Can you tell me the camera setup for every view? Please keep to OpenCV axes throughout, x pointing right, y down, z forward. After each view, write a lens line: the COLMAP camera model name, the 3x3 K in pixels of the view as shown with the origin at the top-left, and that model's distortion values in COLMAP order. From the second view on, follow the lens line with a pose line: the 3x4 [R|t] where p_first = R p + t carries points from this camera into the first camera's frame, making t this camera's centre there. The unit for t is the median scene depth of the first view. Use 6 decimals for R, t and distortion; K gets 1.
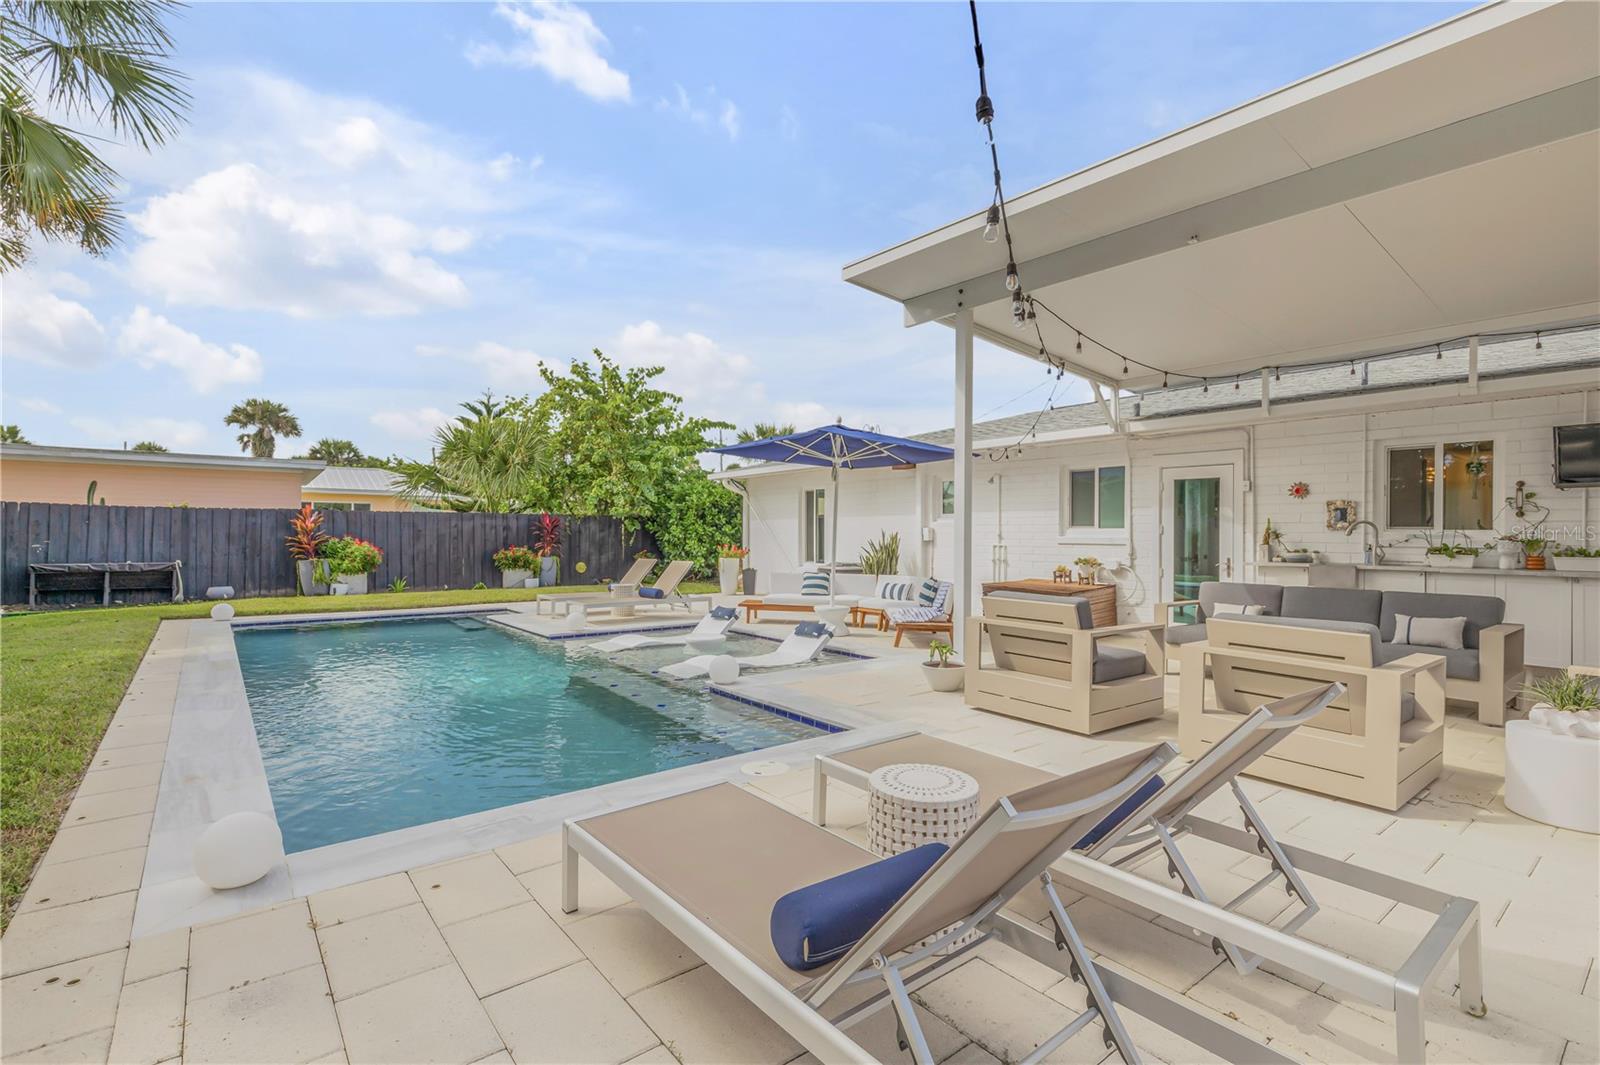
lens RADIAL K [[733.4, 0, 797.7], [0, 733.4, 532.7], [0, 0, 1]] dist [0.008114, -0.001665]
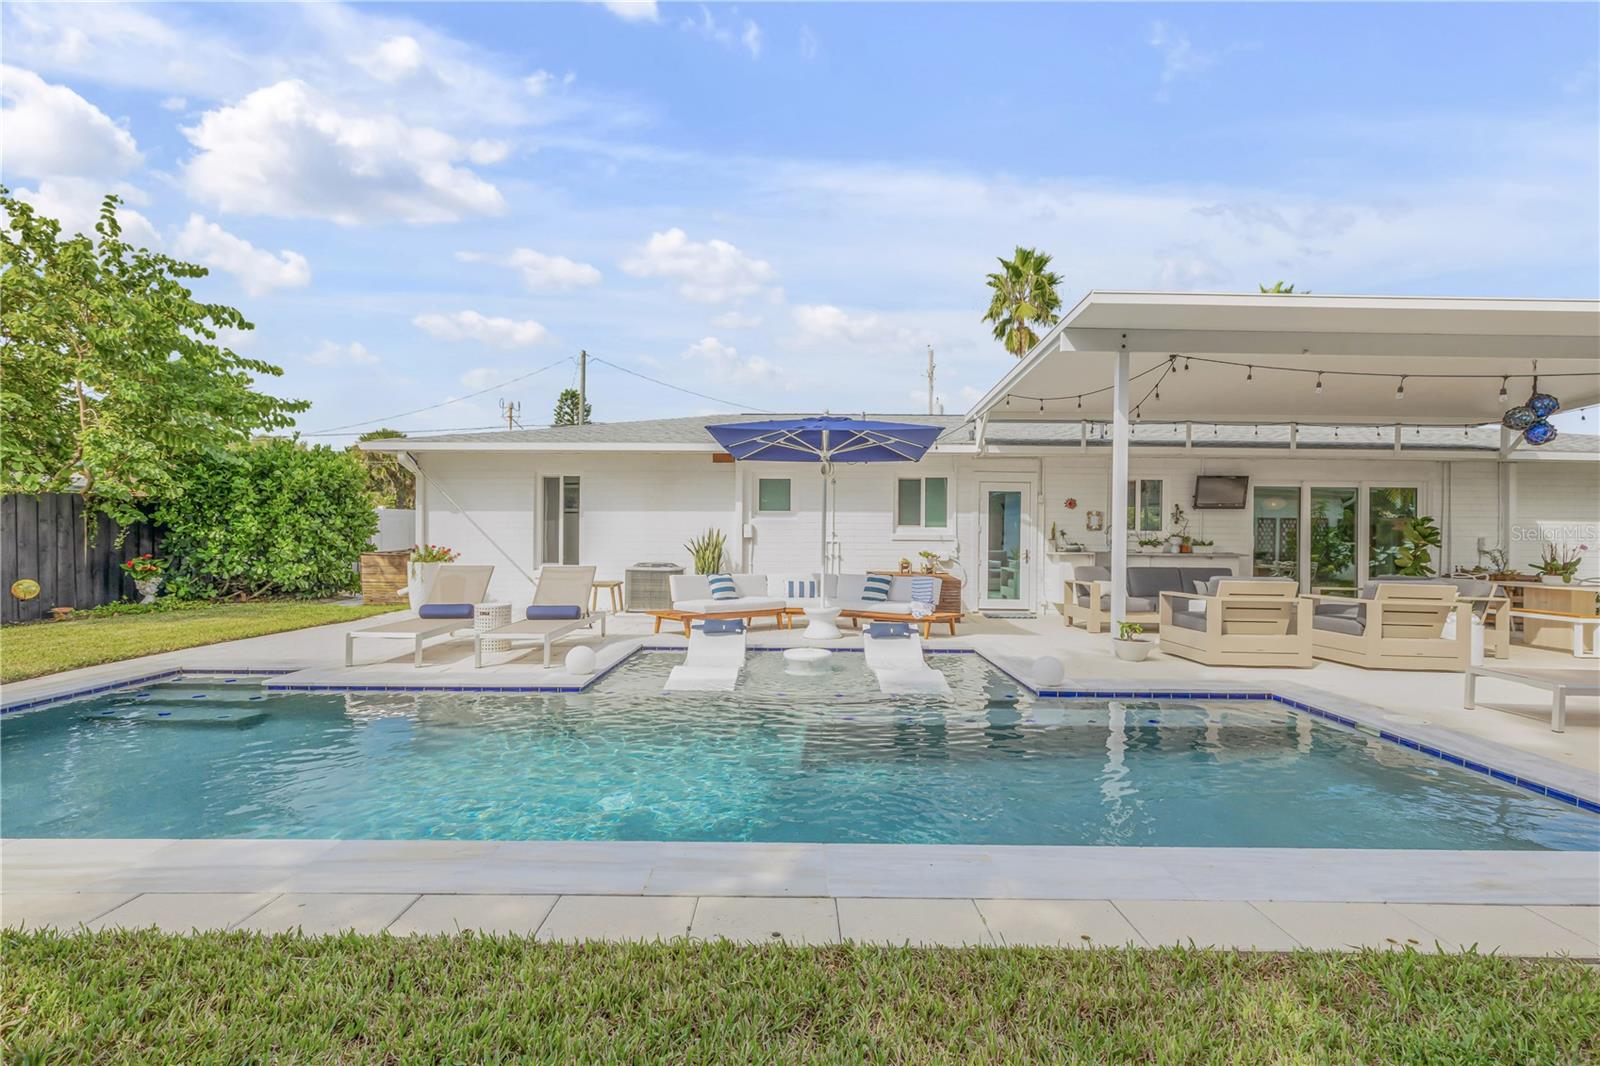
lens RADIAL K [[733.4, 0, 797.7], [0, 733.4, 533.2], [0, 0, 1]] dist [0.008114, -0.001665]
pose [[0.621240, 0.001848, 0.783618, -0.489014], [-0.007106, 0.999969, 0.003275, 0.001053], [-0.783588, -0.007603, 0.621234, 0.298143]]
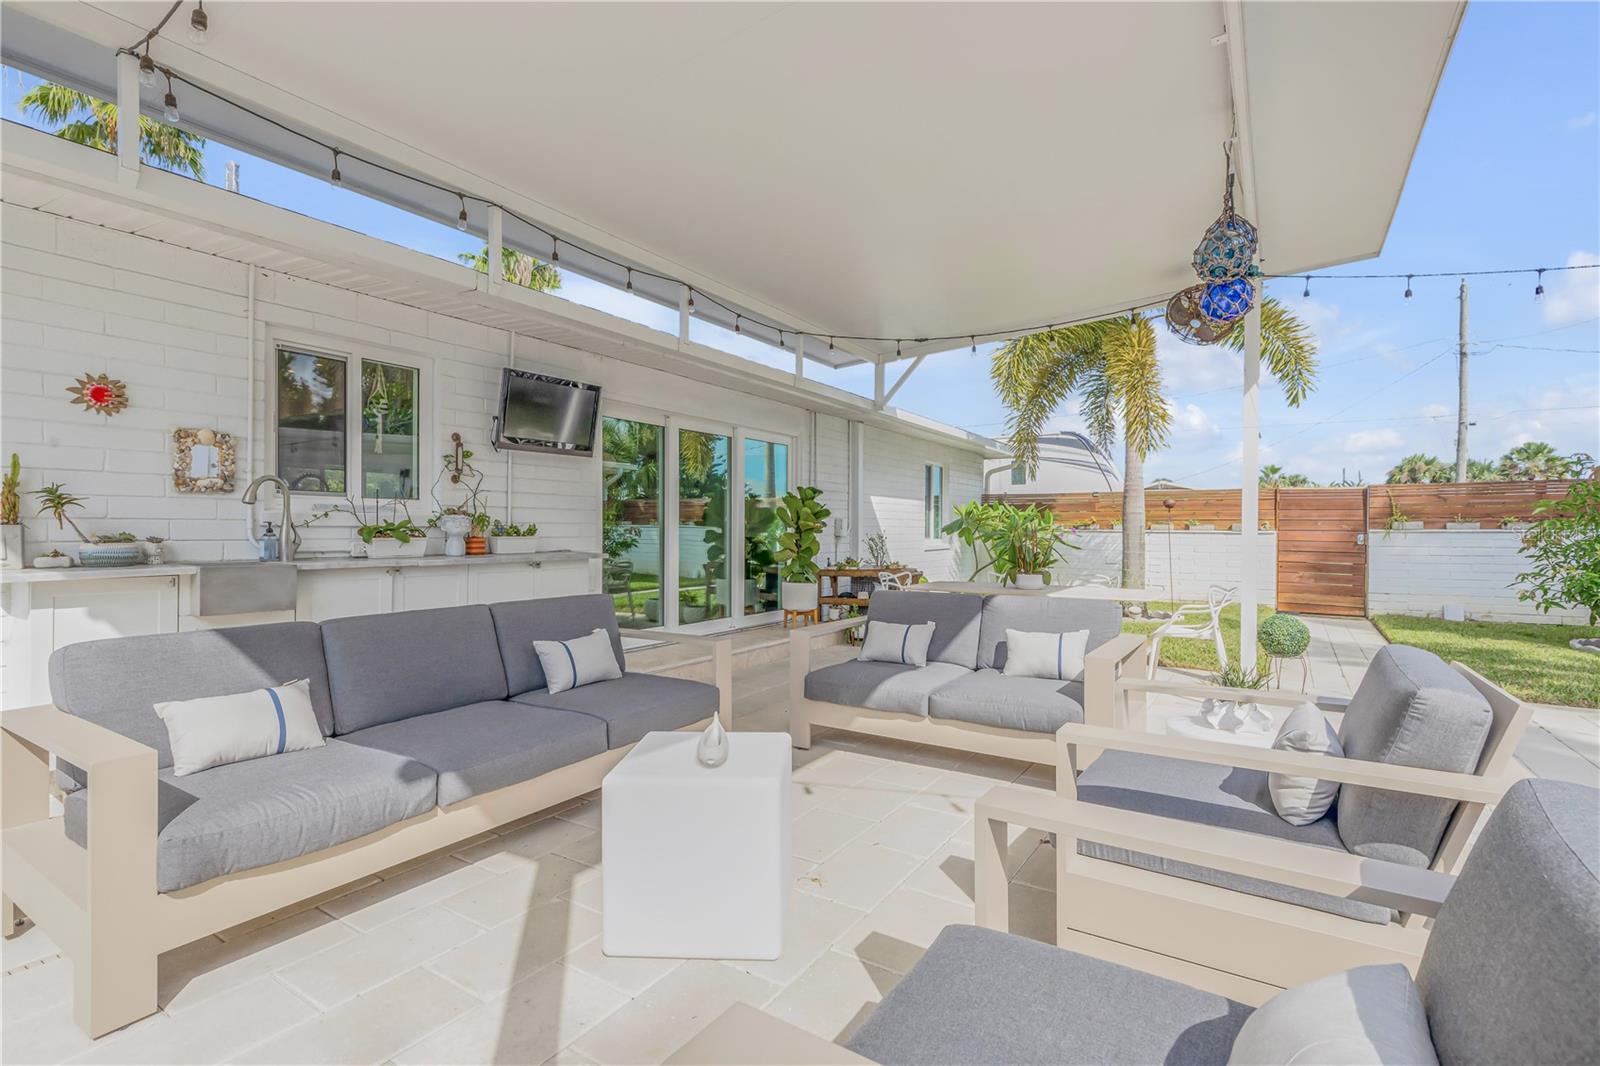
lens RADIAL K [[733.4, 0, 797.7], [0, 733.4, 533.2], [0, 0, 1]] dist [0.008114, -0.001665]
pose [[-0.308066, -0.016191, 0.951227, 0.093067], [-0.008335, 0.999863, 0.014319, 0.007267], [-0.951329, -0.003517, -0.308159, 0.441443]]
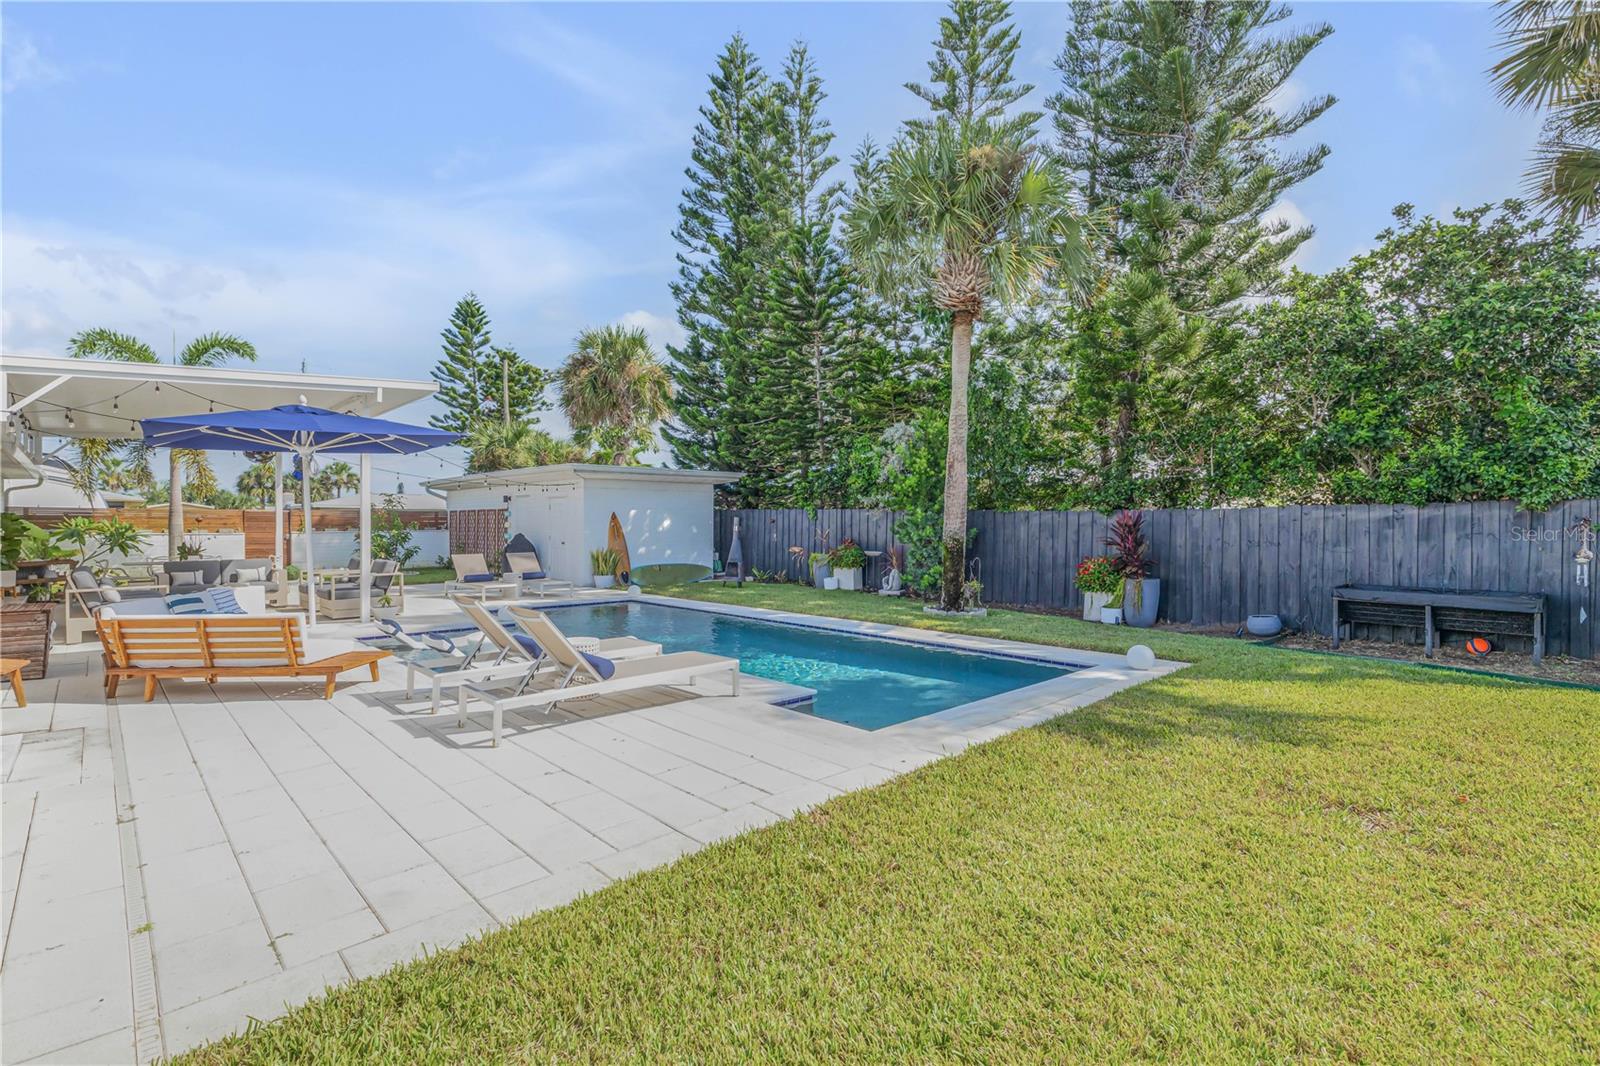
lens RADIAL K [[733.4, 0, 797.7], [0, 733.4, 533.2], [0, 0, 1]] dist [0.008114, -0.001665]
pose [[-0.996036, -0.009764, -0.088410, -0.290579], [-0.010672, 0.999895, 0.009803, -0.013846], [0.088305, 0.010708, -0.996036, 1.282333]]
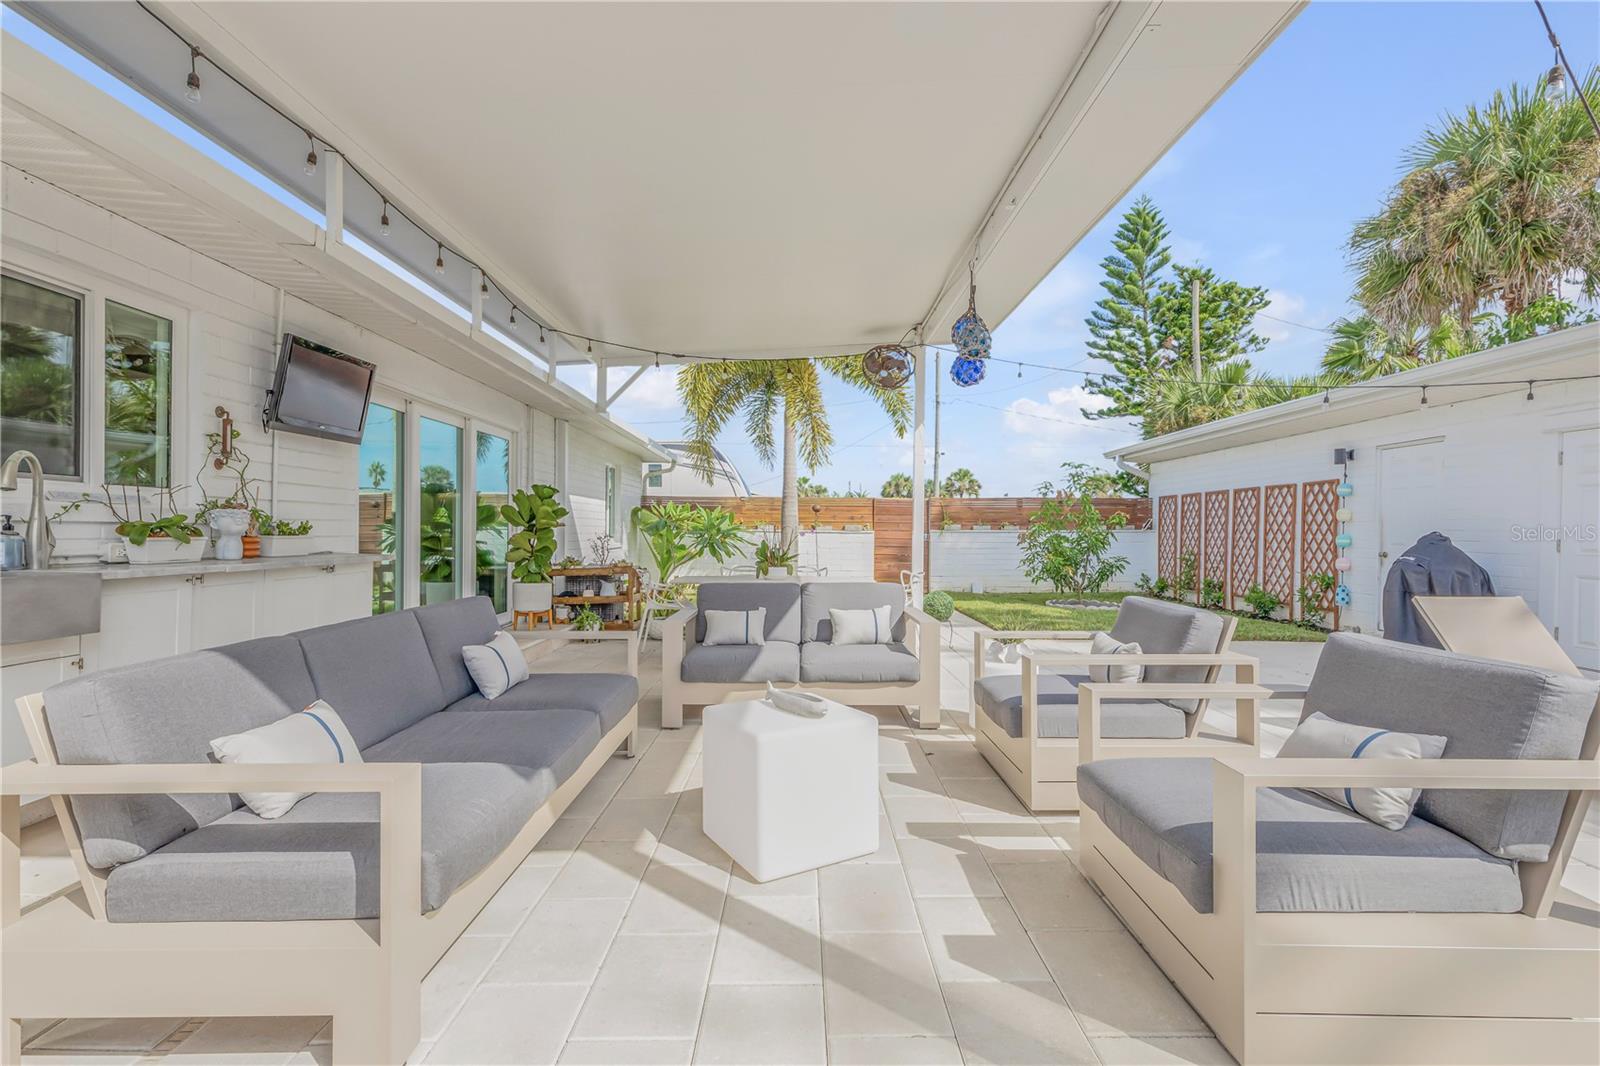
lens RADIAL K [[733.4, 0, 797.7], [0, 733.4, 533.2], [0, 0, 1]] dist [0.008114, -0.001665]
pose [[-0.777687, -0.017536, 0.628408, 0.128165], [-0.016011, 0.999839, 0.008088, 0.008477], [-0.628448, -0.003772, -0.777842, 0.569677]]
